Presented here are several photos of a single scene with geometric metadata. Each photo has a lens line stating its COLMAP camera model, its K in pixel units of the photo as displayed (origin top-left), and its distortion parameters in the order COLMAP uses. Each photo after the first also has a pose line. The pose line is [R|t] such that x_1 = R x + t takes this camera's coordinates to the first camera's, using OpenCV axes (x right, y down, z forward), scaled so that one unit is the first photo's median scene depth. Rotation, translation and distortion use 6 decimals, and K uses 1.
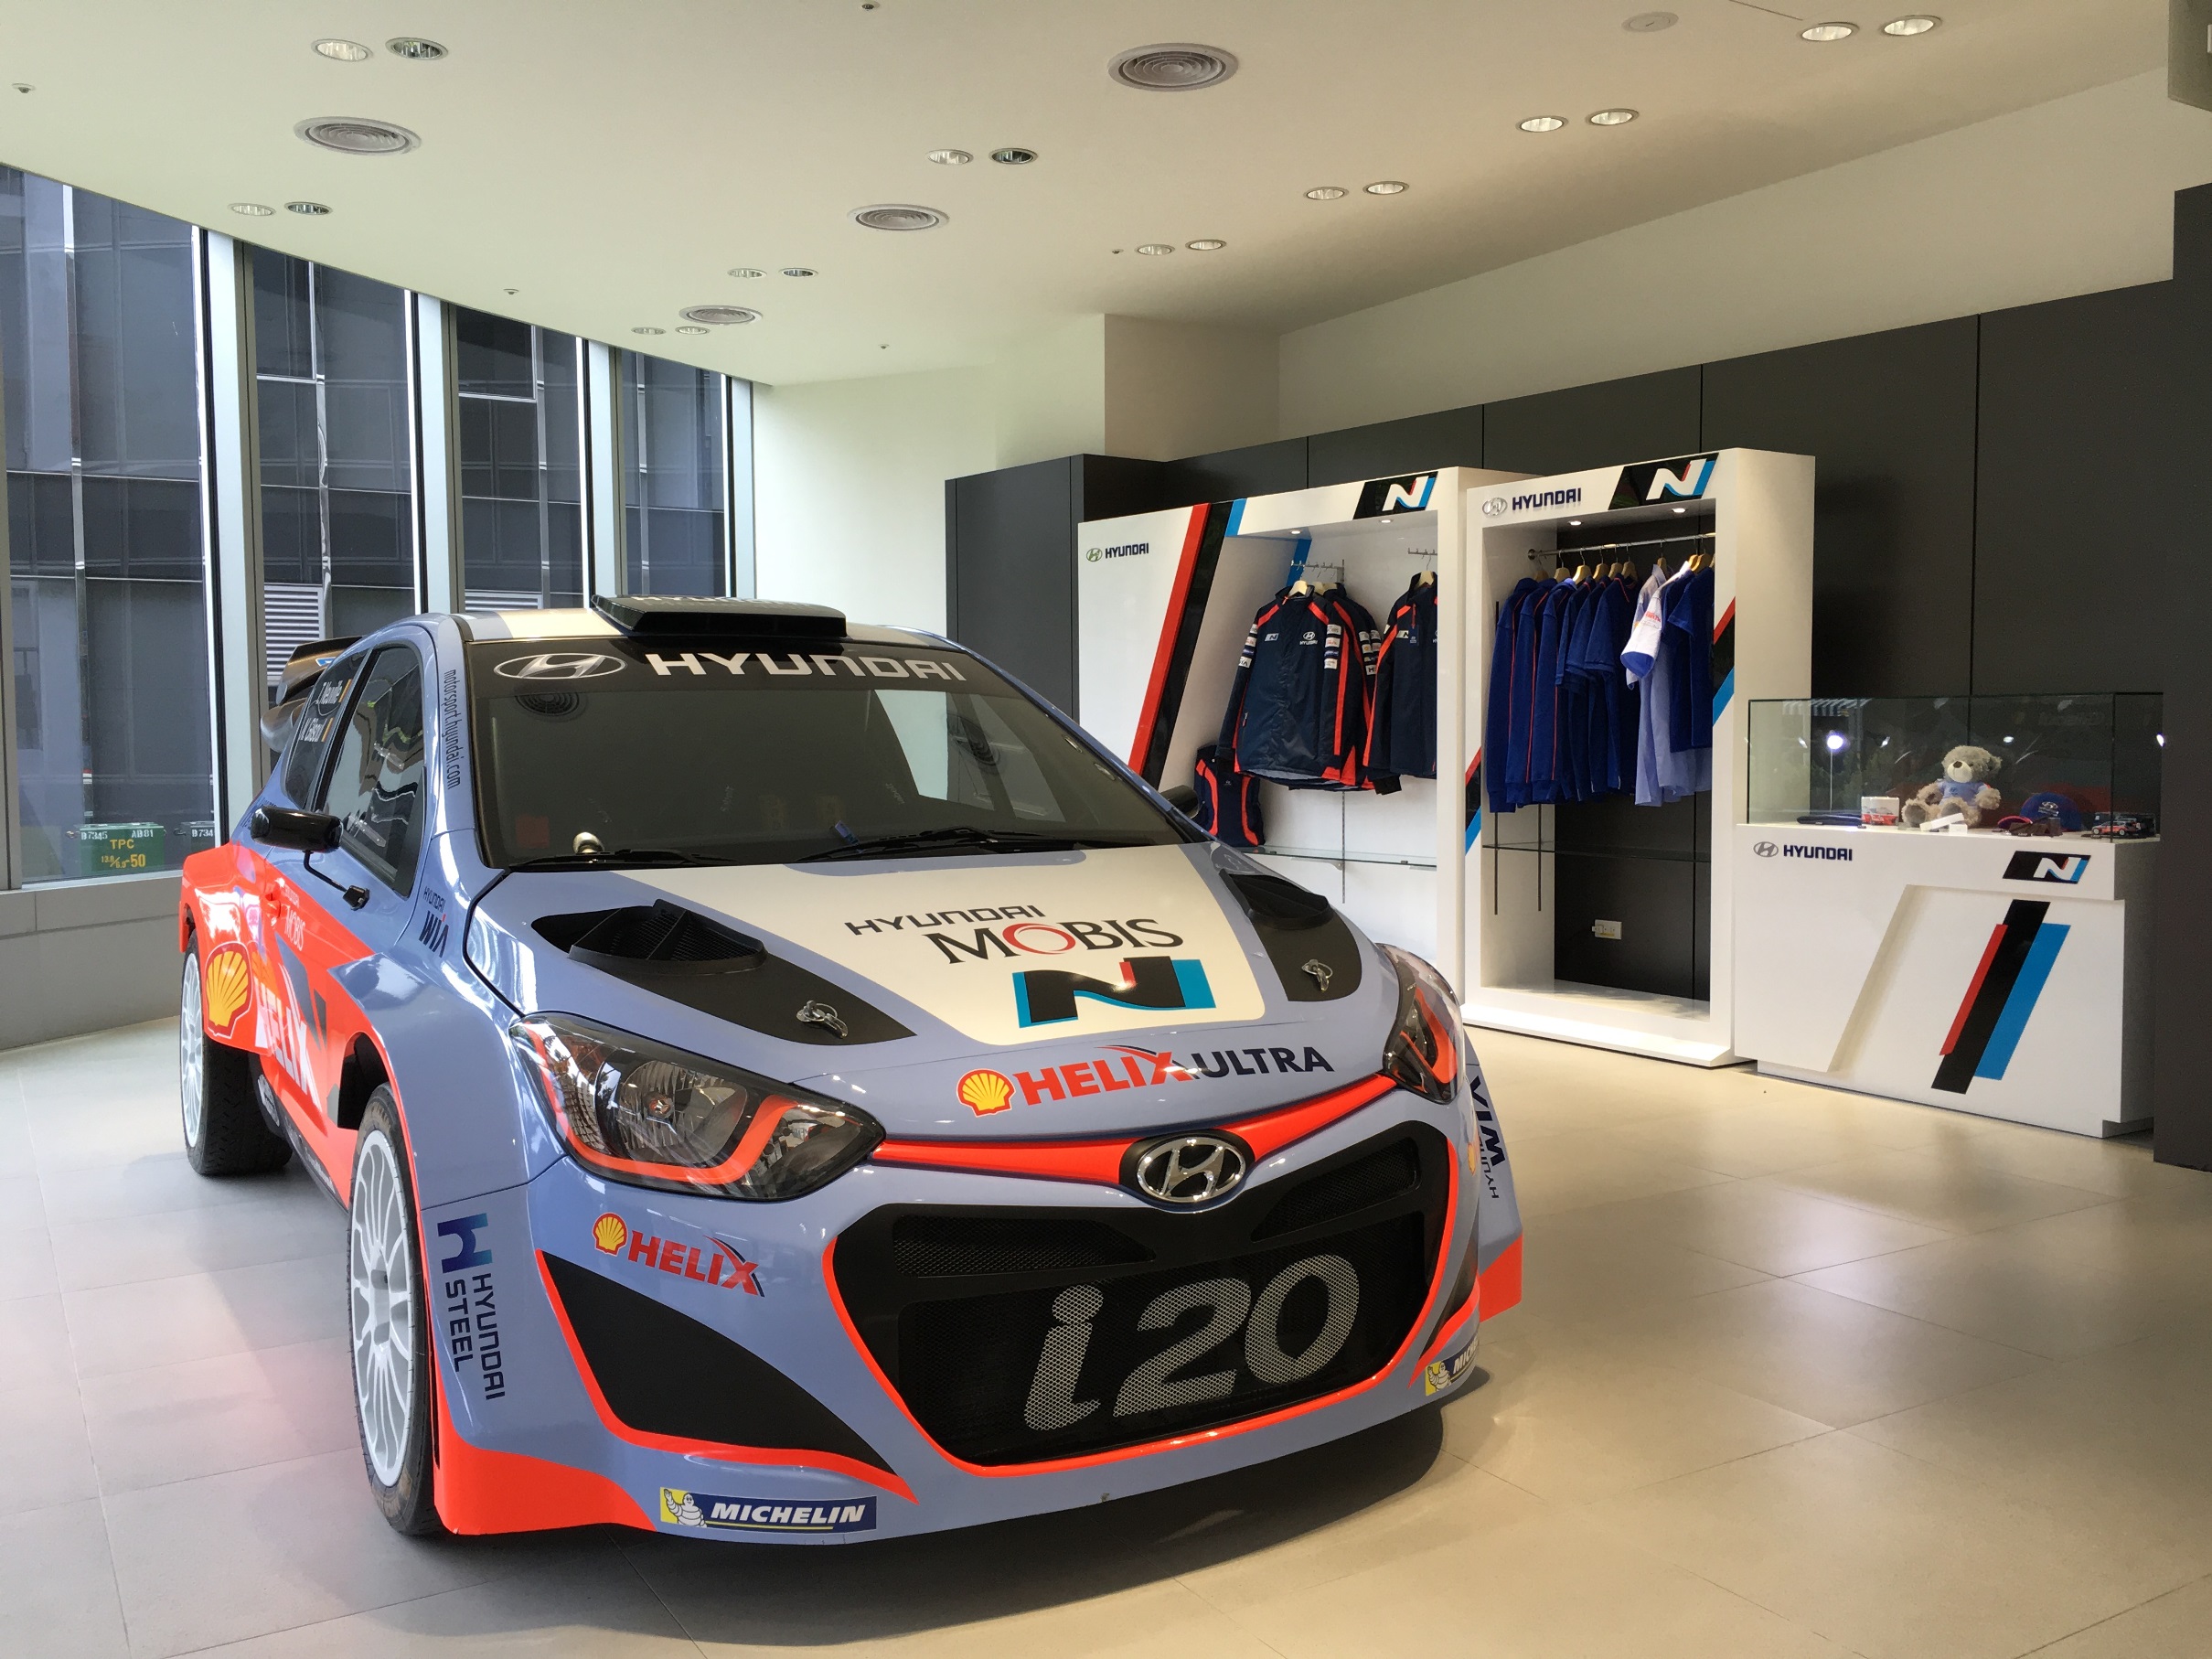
lens RADIAL K [[1887.8, 0, 1106.0], [0, 1887.8, 830.6], [0, 0, 1]] dist [0.058856, -0.008030]
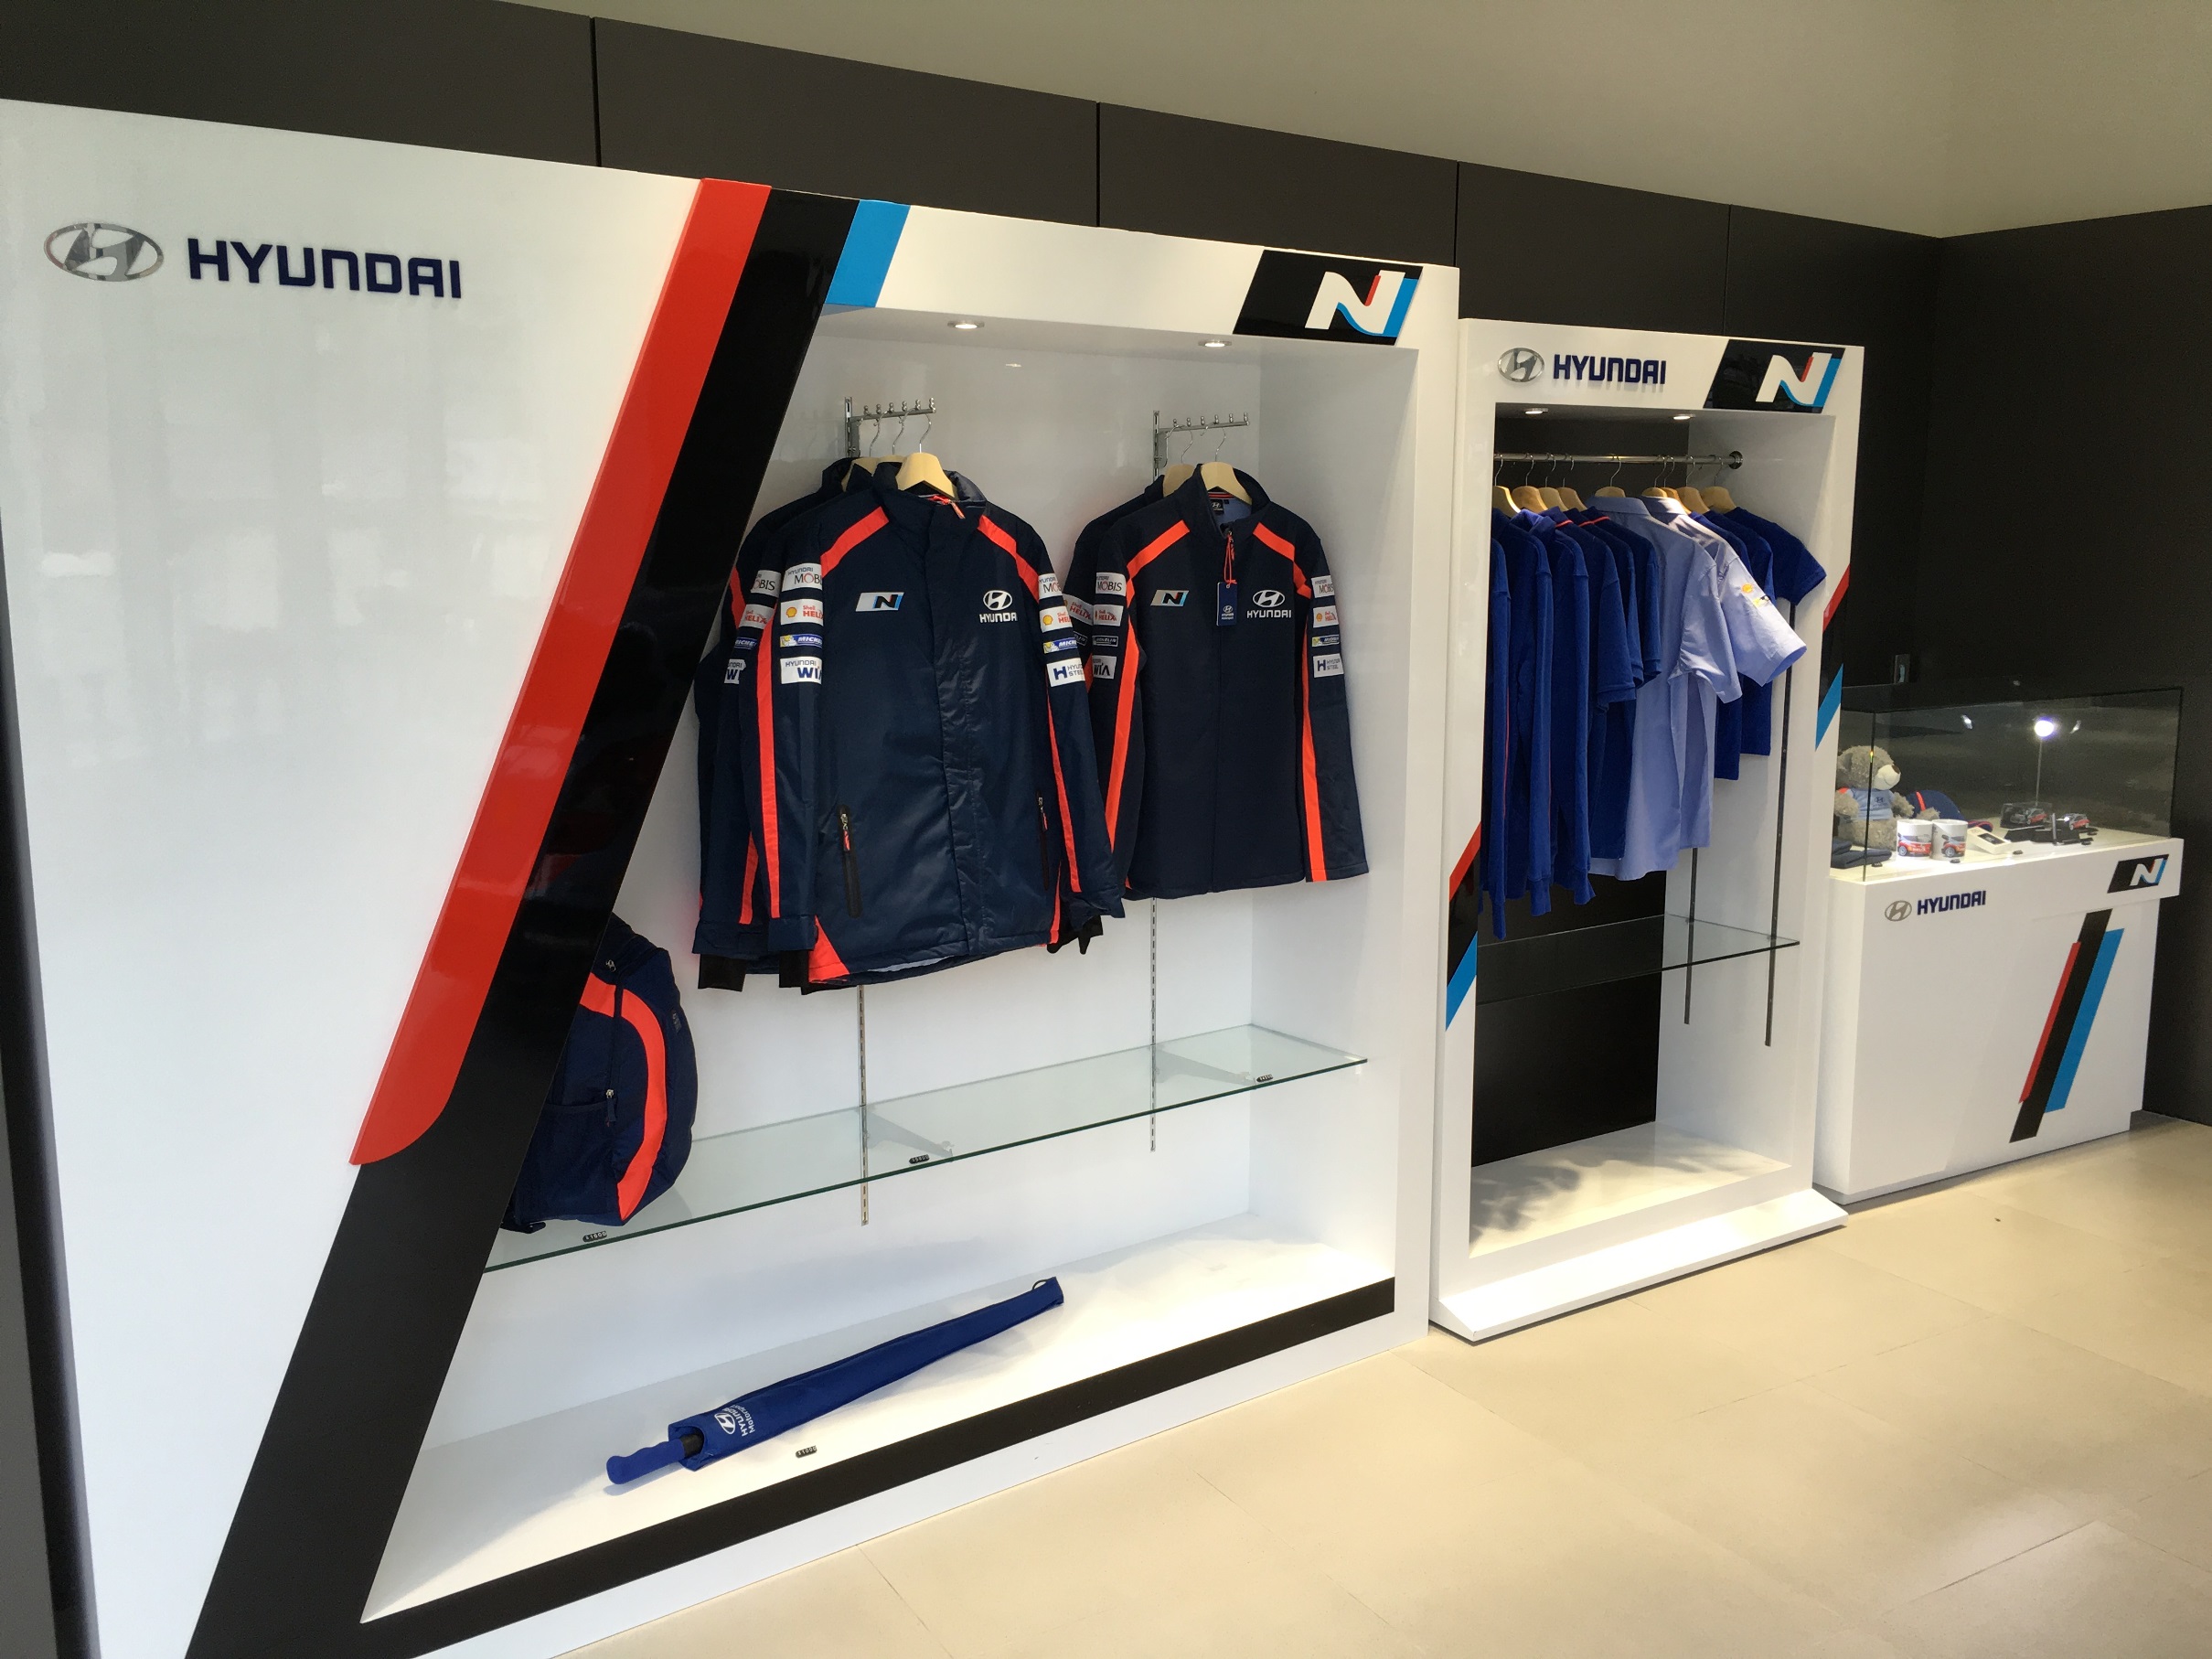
lens RADIAL K [[1887.8, 0, 1104.0], [0, 1887.8, 822.1], [0, 0, 1]] dist [0.058856, -0.008030]
pose [[0.009985, -0.158508, 0.987307, -0.319946], [0.051535, 0.986126, 0.157797, -0.130710], [-0.998621, 0.049305, 0.018015, 1.073679]]
